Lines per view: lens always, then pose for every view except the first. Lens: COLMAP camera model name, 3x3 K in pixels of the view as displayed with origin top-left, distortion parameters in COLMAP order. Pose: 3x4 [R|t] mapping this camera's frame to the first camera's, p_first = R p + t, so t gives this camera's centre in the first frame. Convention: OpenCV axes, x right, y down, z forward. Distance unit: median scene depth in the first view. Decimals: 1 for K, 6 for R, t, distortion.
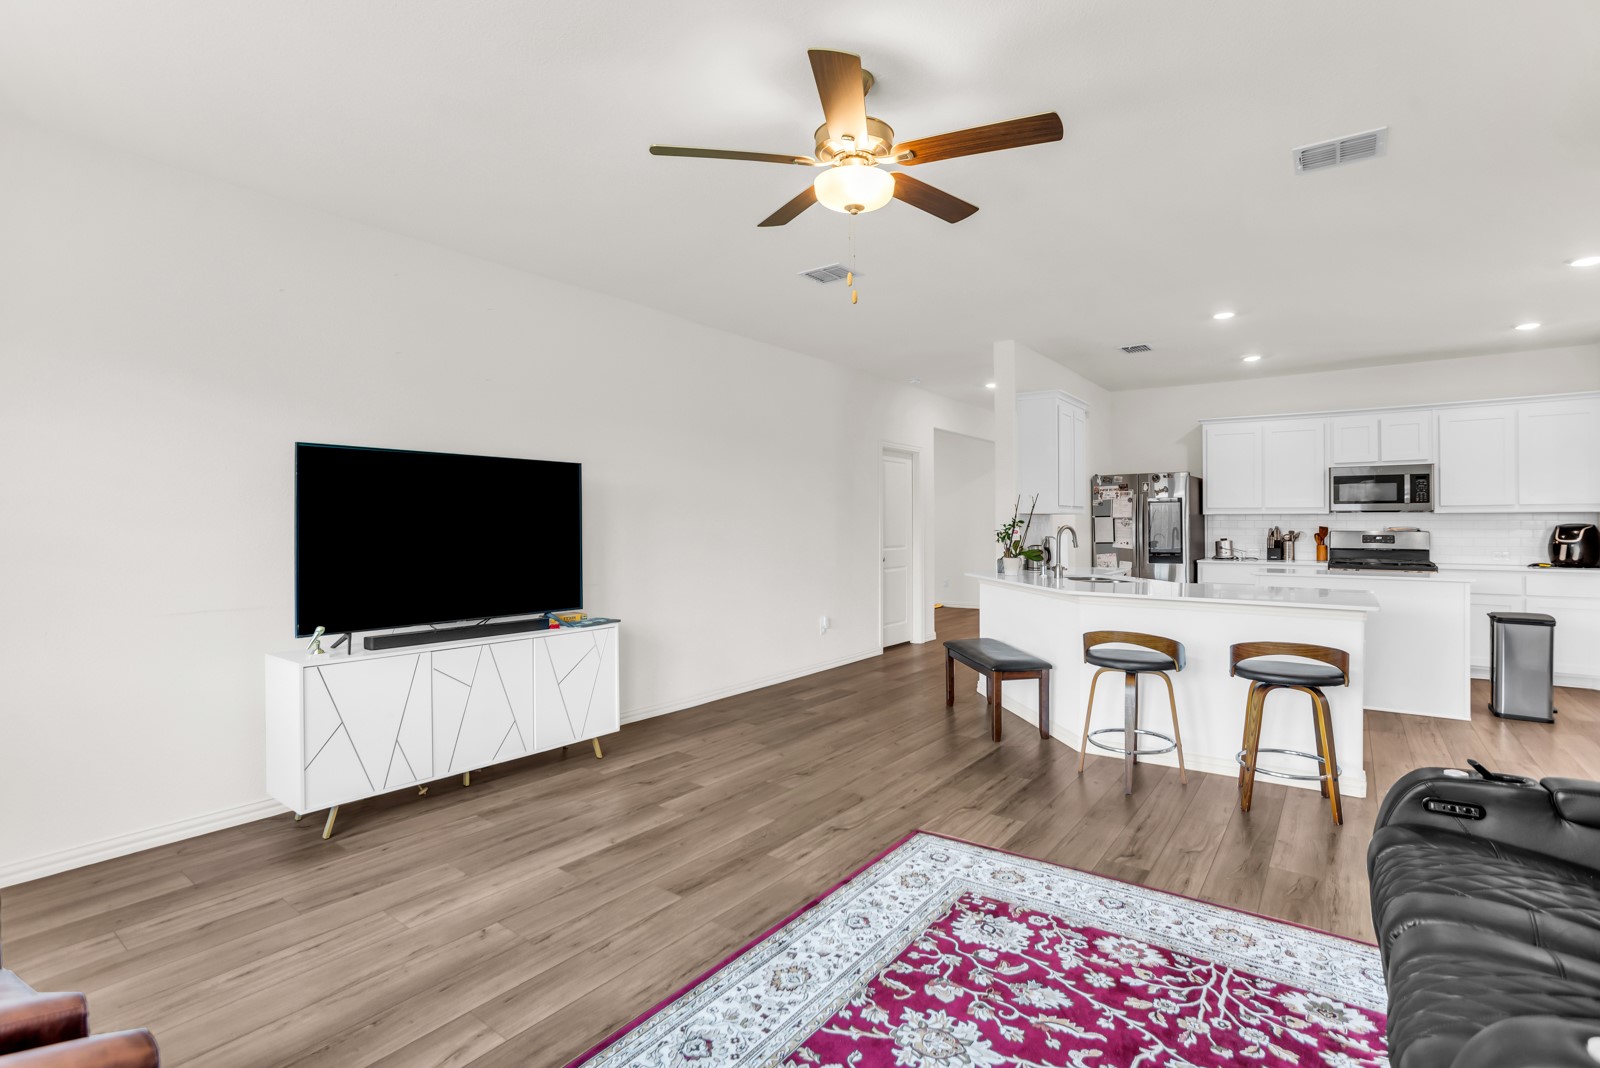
lens RADIAL K [[754.4, 0, 801.3], [0, 754.4, 507.5], [0, 0, 1]] dist [-0.048816, 0.012588]
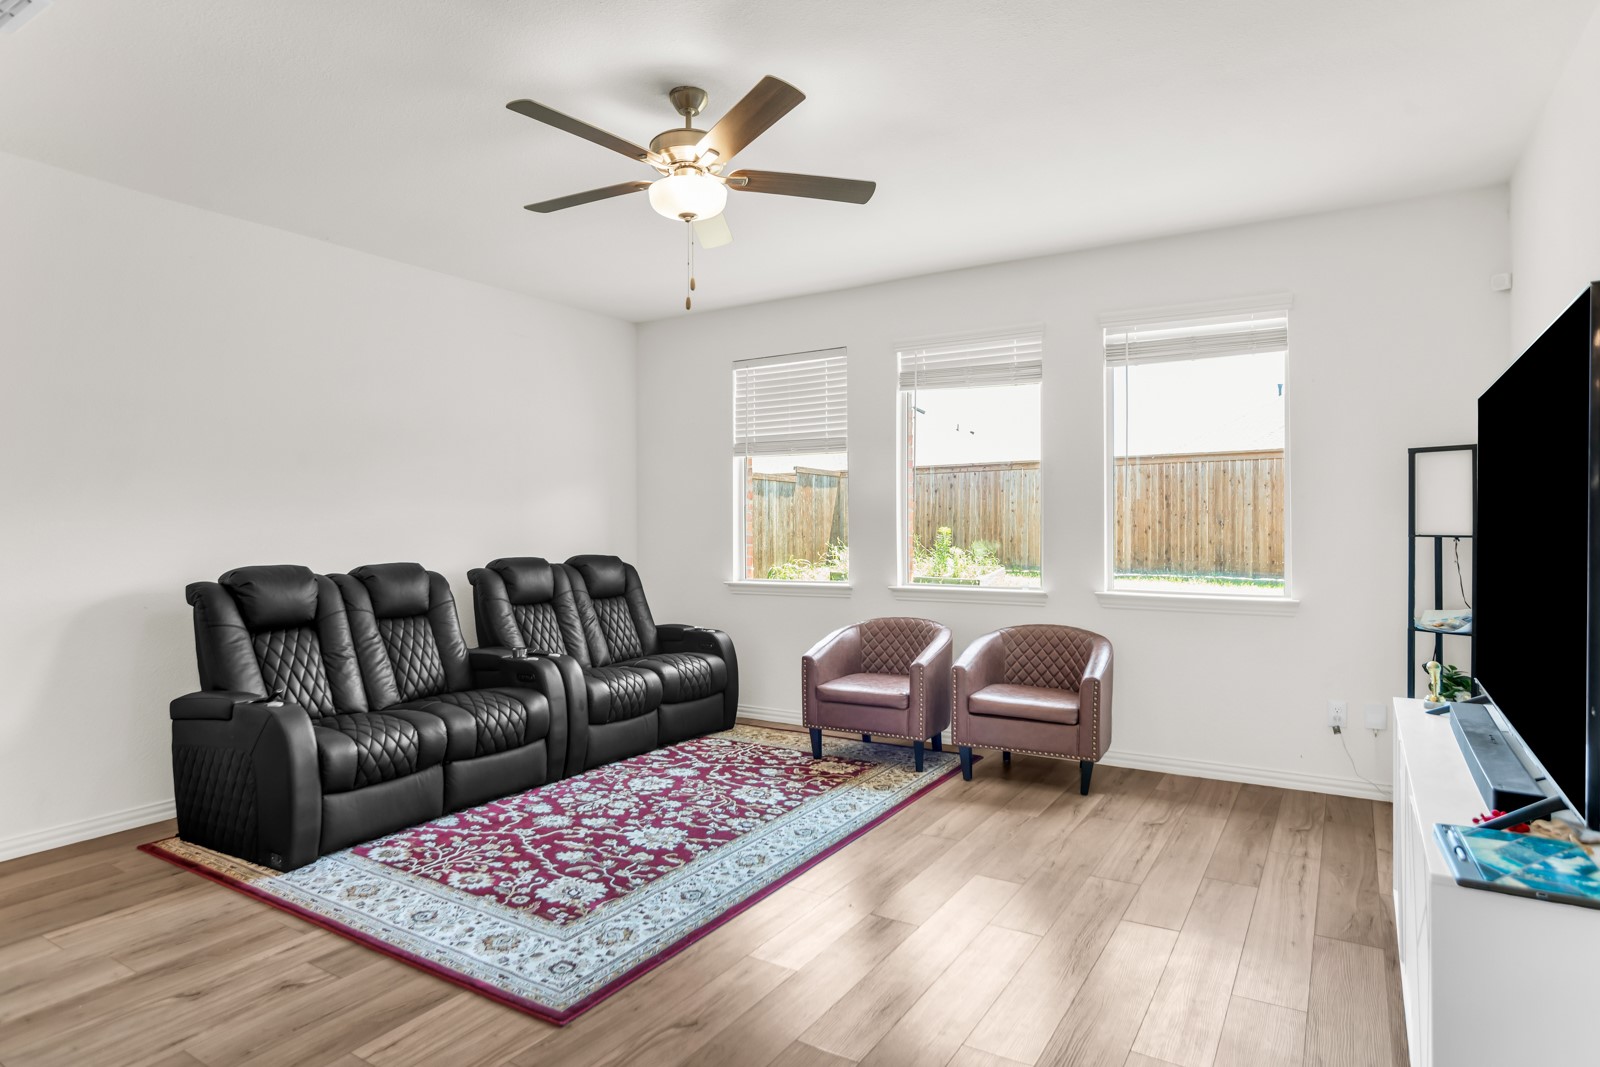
lens RADIAL K [[886.2, 0, 797.1], [0, 886.2, 519.1], [0, 0, 1]] dist [-0.029545, 0.006947]
pose [[-0.996903, 0.004176, -0.078536, 0.021084], [0.006631, 0.999497, -0.031025, 0.054439], [0.078367, -0.031450, -0.996428, 2.252472]]
